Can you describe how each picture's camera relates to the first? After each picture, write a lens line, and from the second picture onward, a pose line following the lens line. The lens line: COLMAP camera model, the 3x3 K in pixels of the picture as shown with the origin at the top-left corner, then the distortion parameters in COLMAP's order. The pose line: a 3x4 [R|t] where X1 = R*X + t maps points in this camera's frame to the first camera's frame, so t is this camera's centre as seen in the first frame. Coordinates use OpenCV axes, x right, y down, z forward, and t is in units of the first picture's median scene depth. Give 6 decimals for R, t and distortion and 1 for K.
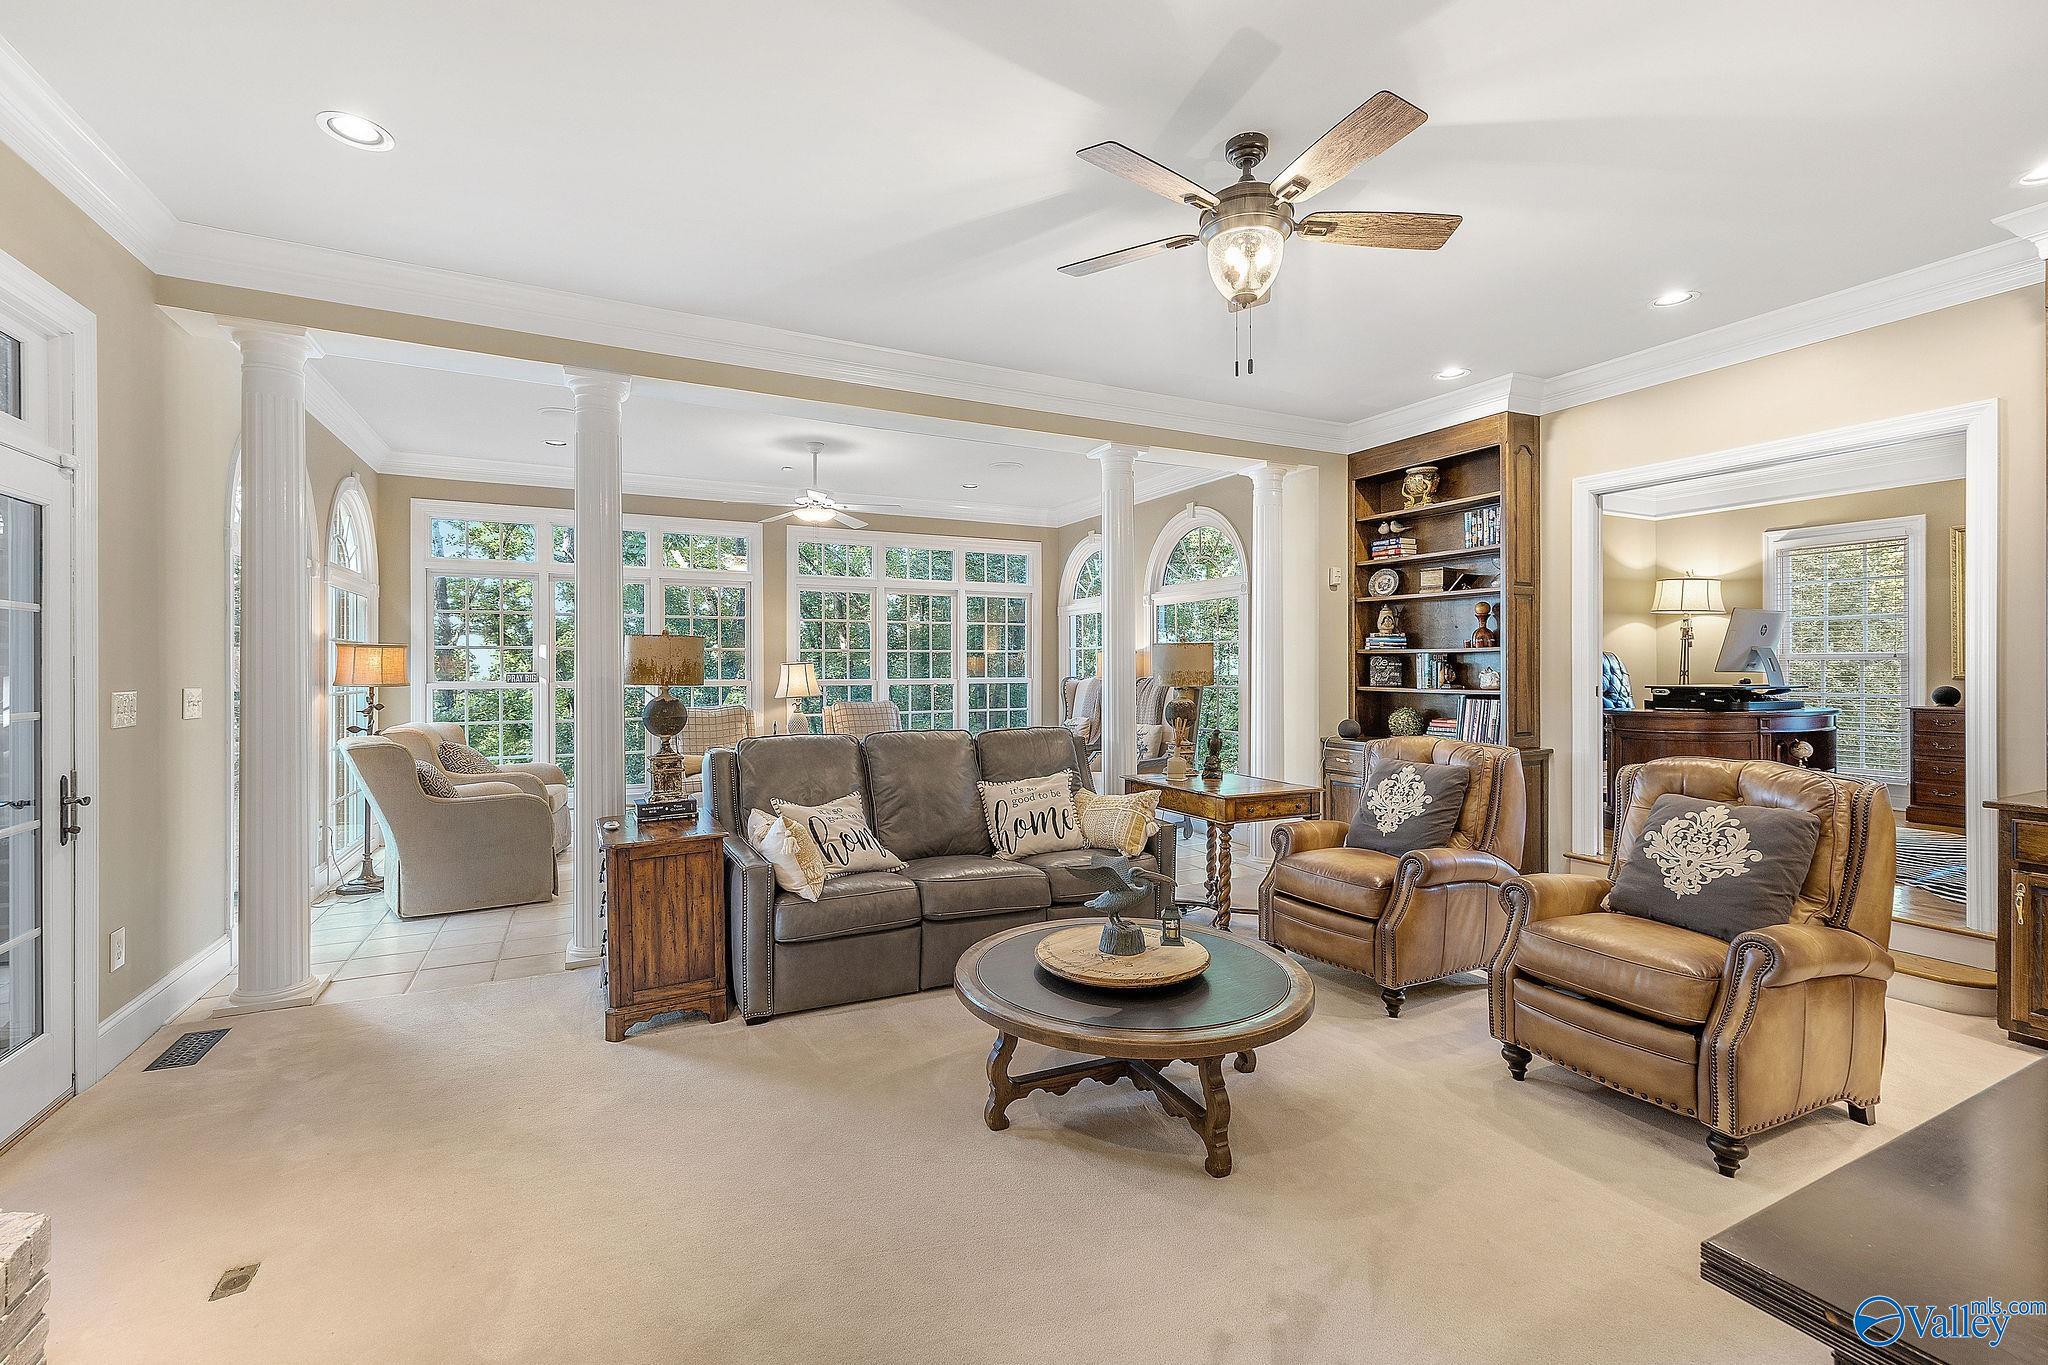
lens RADIAL K [[878.3, 0, 1025.7], [0, 878.3, 673.6], [0, 0, 1]] dist [0.000279, -0.000038]
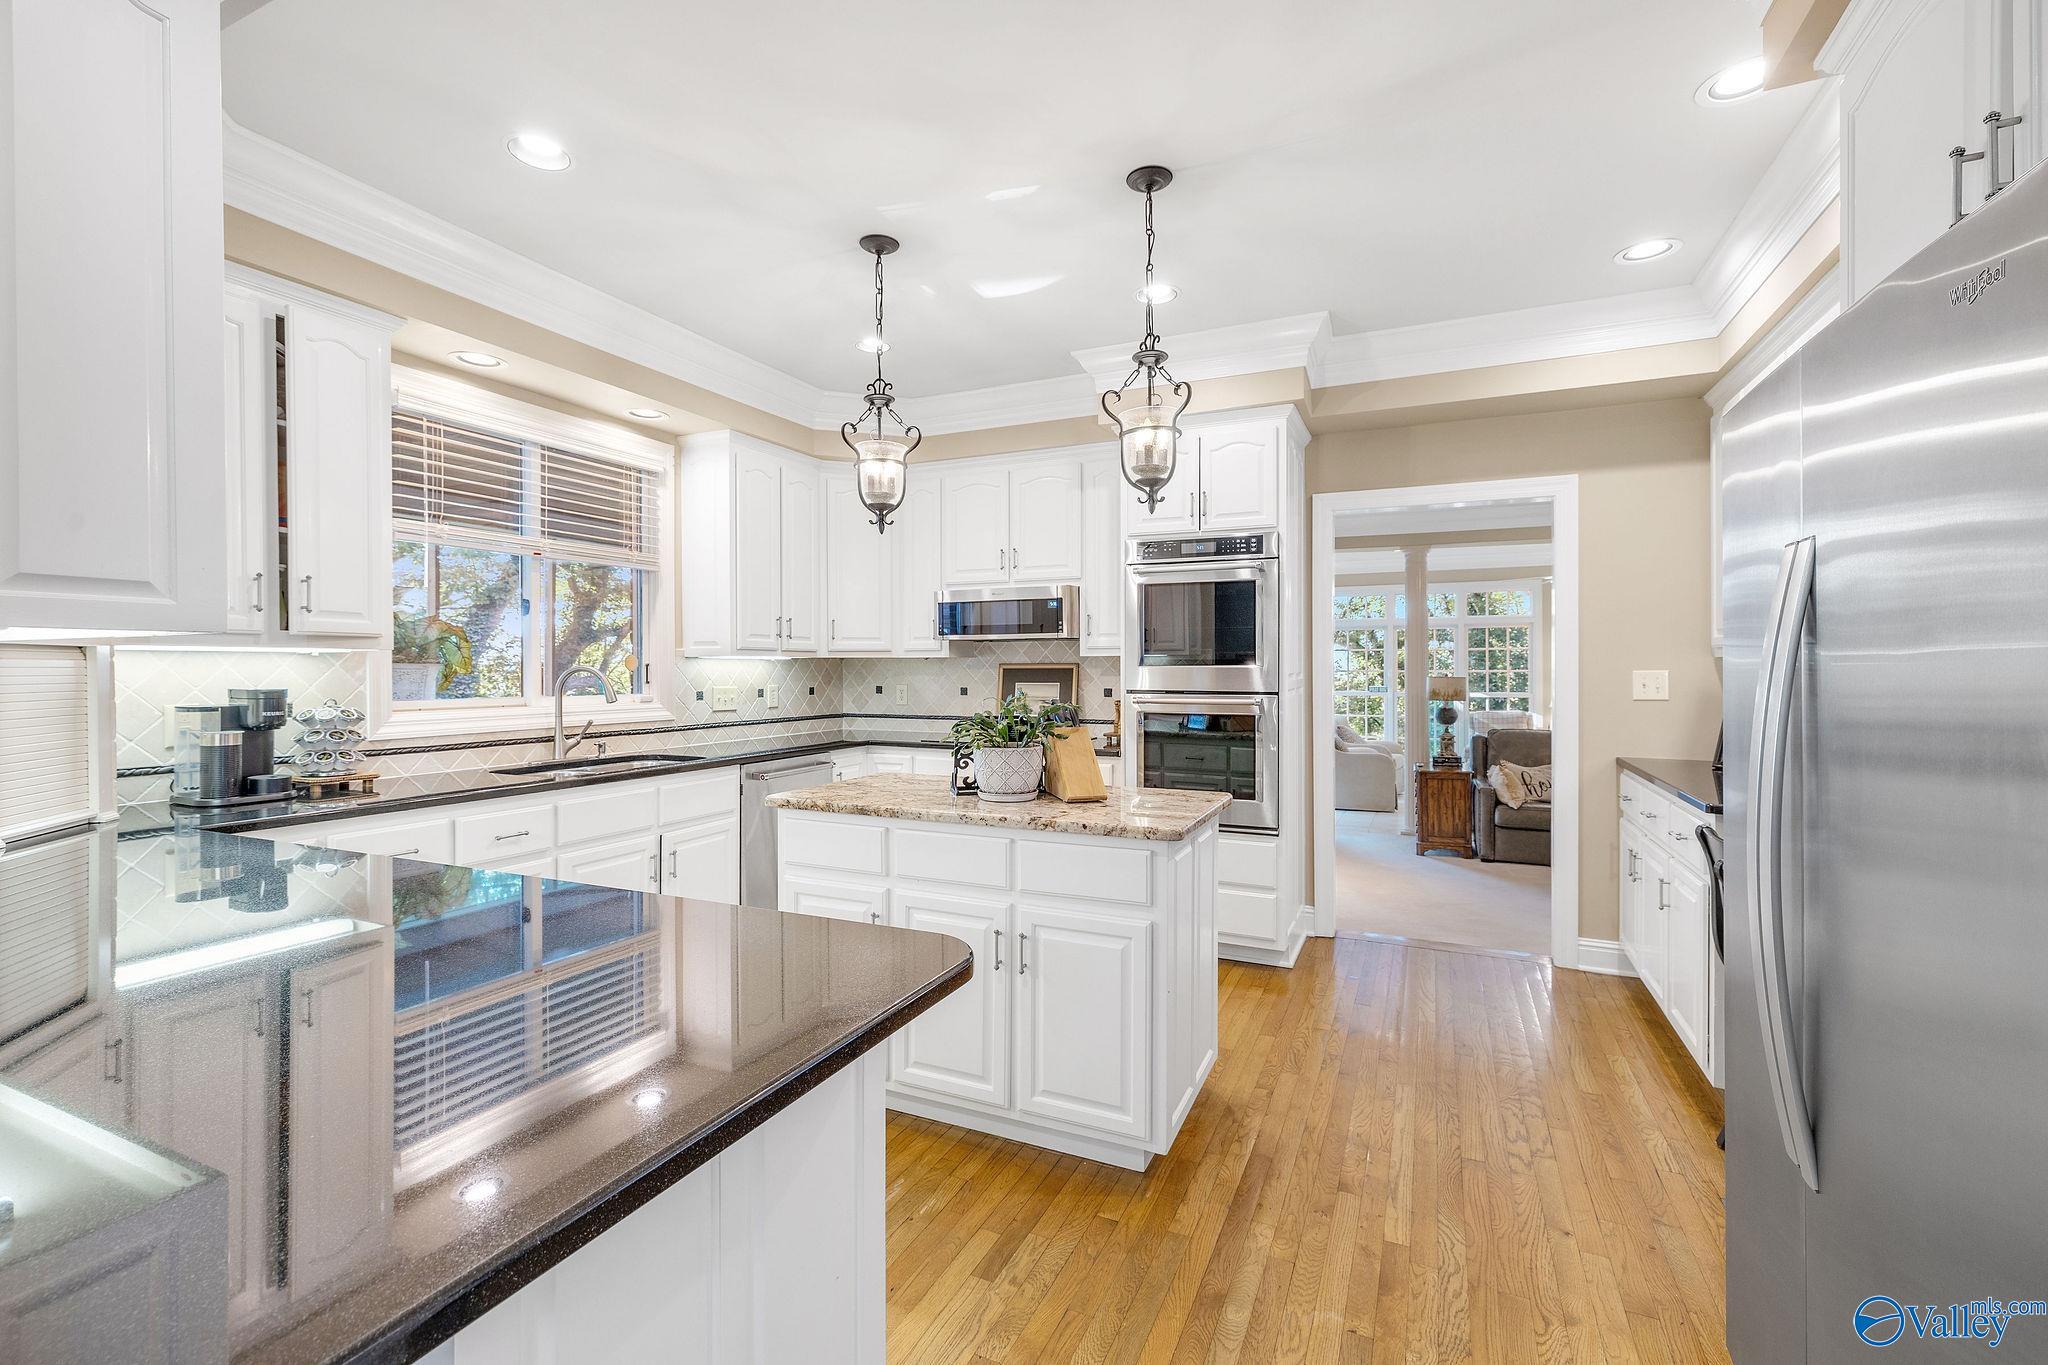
lens RADIAL K [[878.3, 0, 1024.5], [0, 878.3, 672.9], [0, 0, 1]] dist [0.000279, -0.000038]
pose [[0.625849, 0.007904, -0.779905, 0.614640], [-0.006076, 0.999968, 0.005258, -0.060350], [0.779921, 0.001448, 0.625876, -1.136959]]
